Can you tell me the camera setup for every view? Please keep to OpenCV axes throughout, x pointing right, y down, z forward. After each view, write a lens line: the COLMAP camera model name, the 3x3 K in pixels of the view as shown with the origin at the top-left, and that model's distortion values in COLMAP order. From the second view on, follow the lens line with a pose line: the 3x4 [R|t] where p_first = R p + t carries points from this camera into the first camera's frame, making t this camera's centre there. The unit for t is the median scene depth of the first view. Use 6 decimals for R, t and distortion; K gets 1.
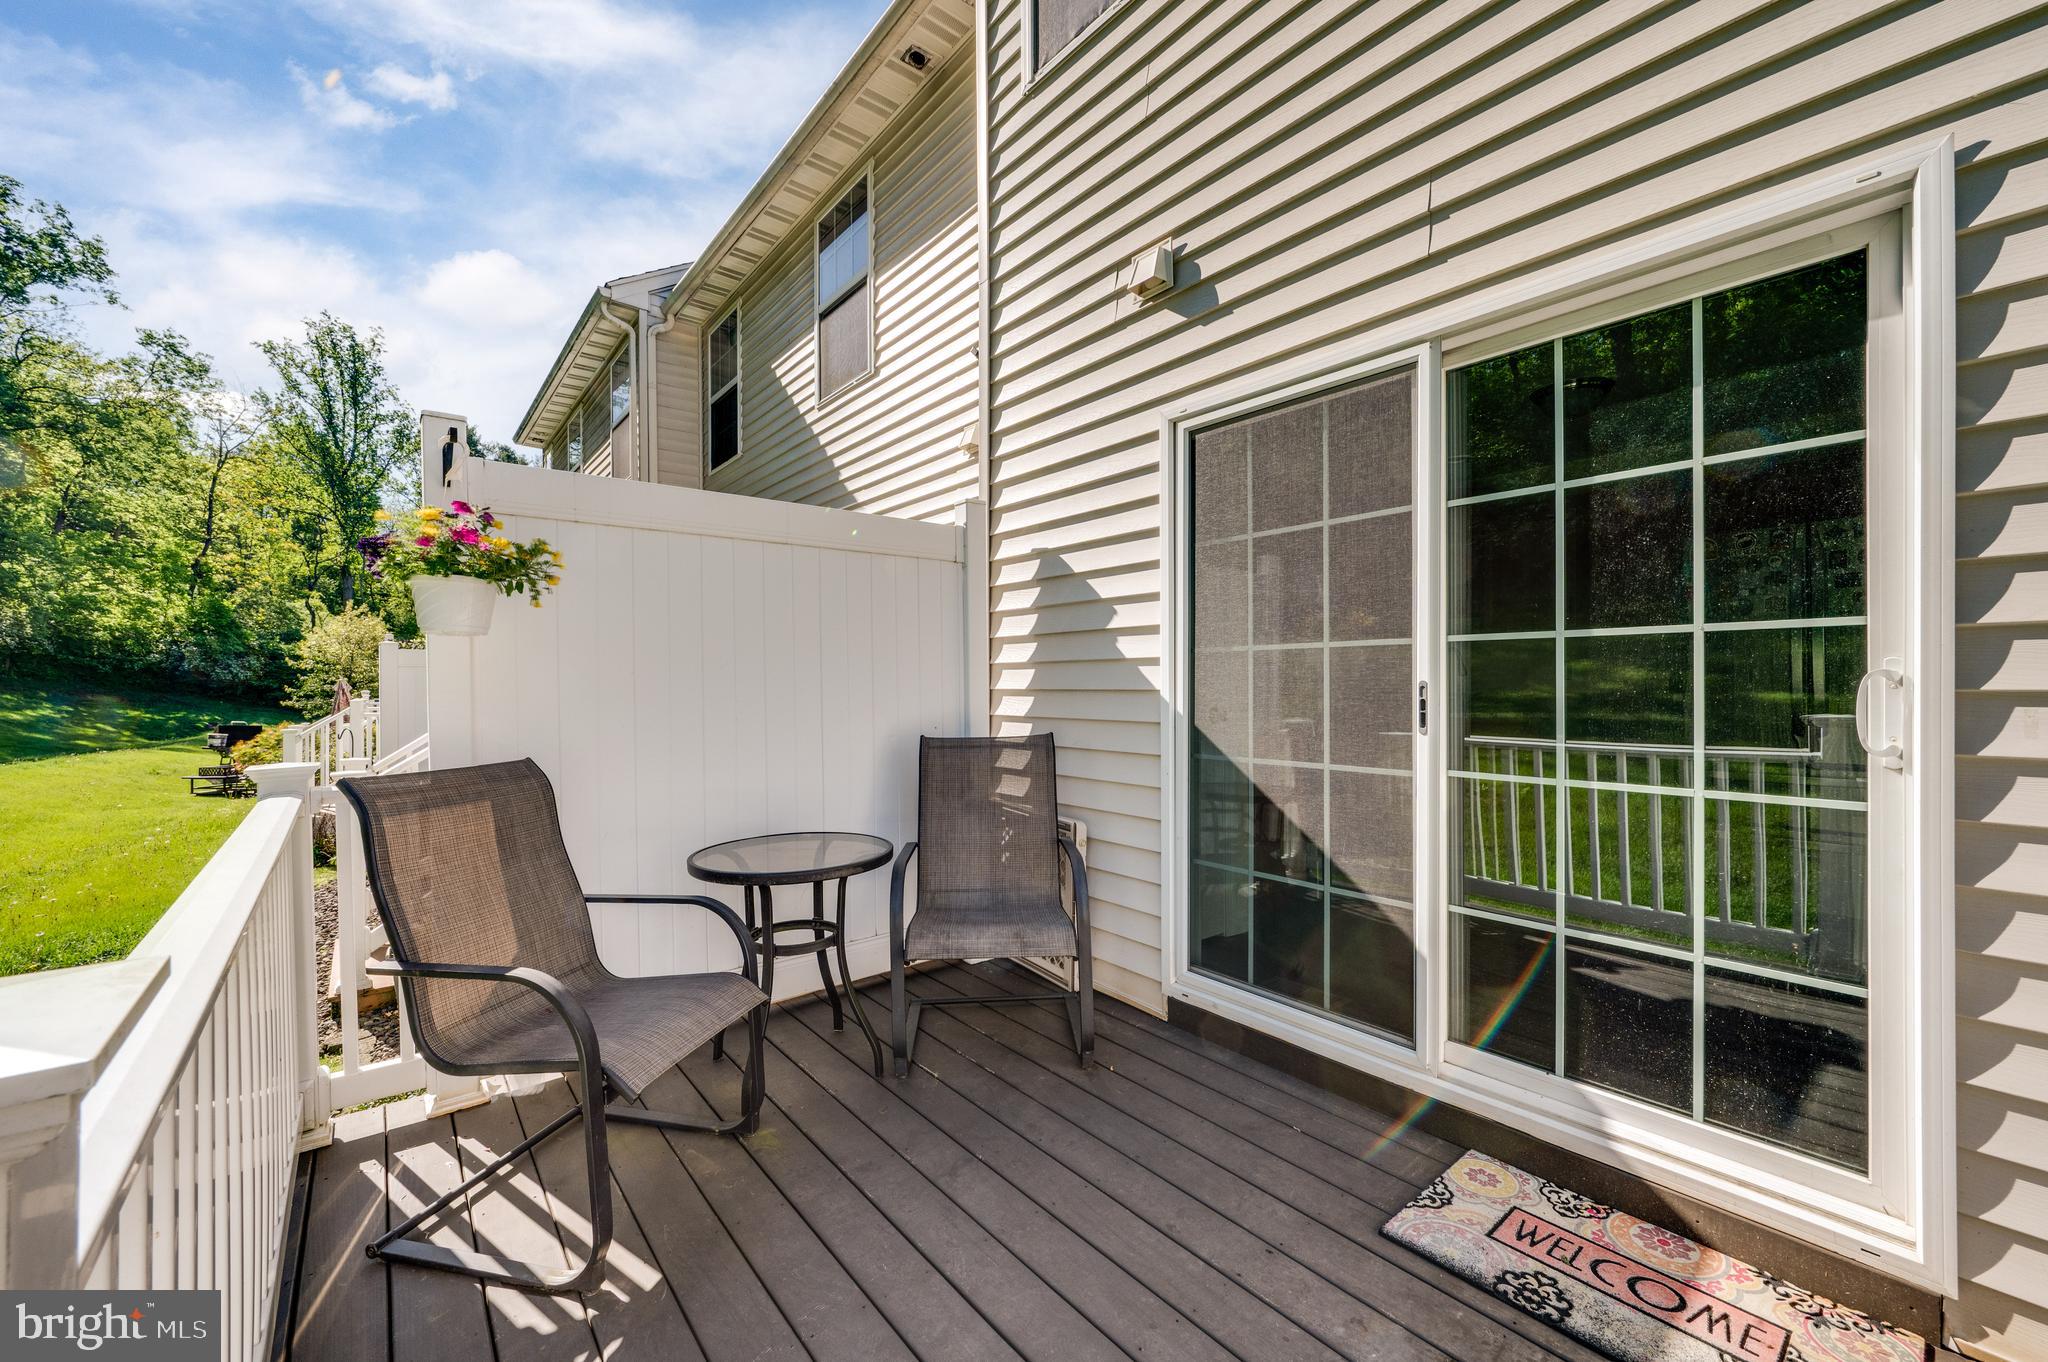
lens RADIAL K [[805.4, 0, 1038.4], [0, 805.4, 686.4], [0, 0, 1]] dist [0.001006, 0.000221]
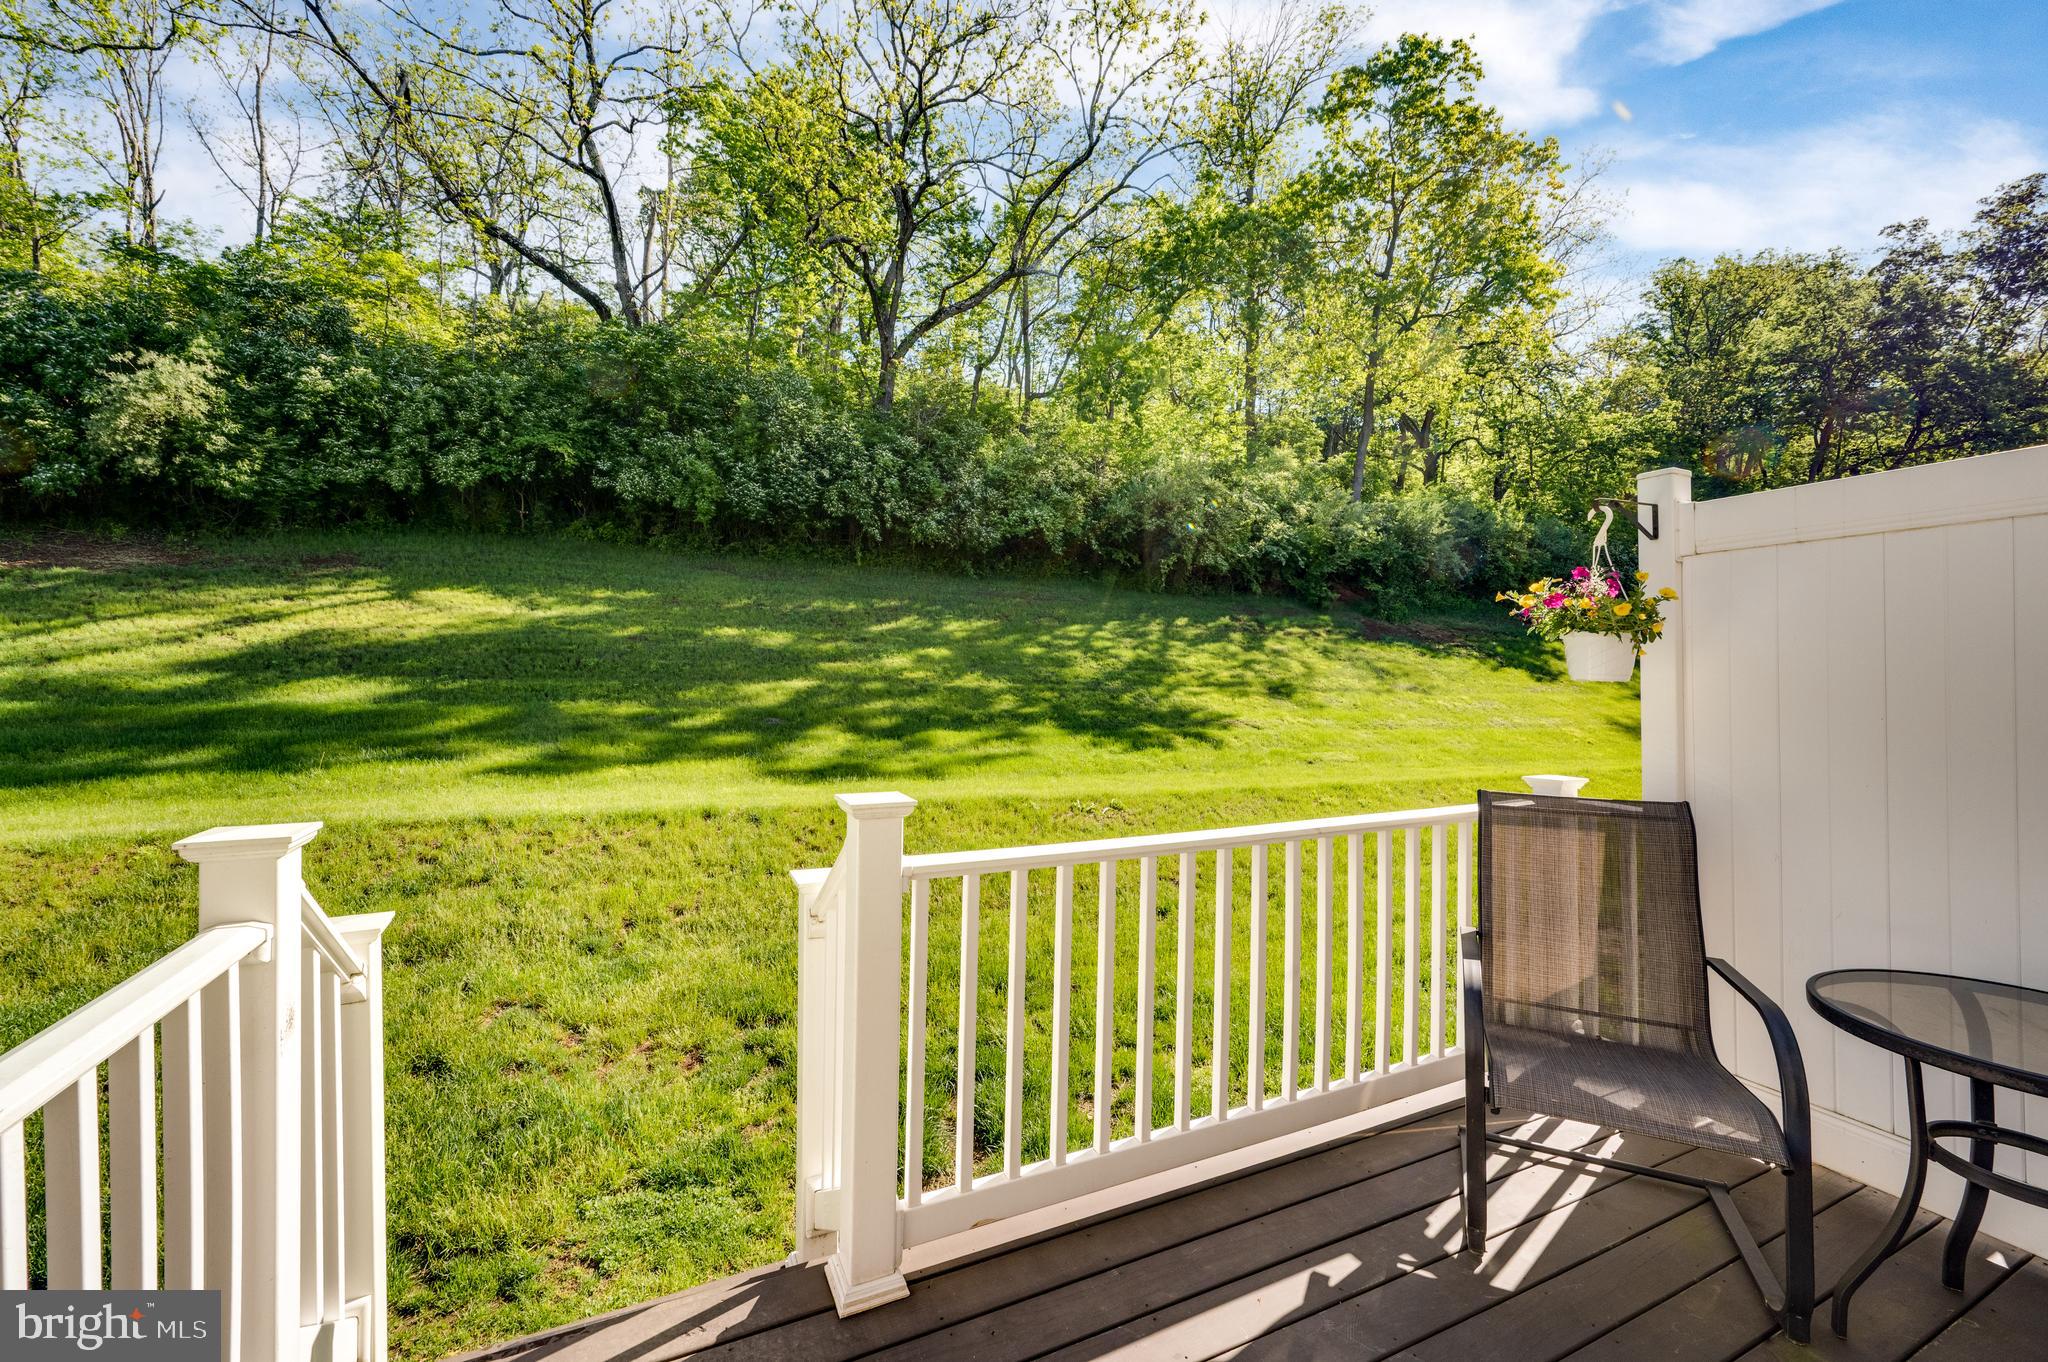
lens RADIAL K [[824.8, 0, 1032.1], [0, 824.8, 677.5], [0, 0, 1]] dist [-0.001094, 0.000117]
pose [[-0.242722, 0.006953, -0.970071, 0.628538], [-0.013794, 0.999848, 0.010618, -0.074787], [0.969998, 0.015958, -0.242589, 0.532616]]
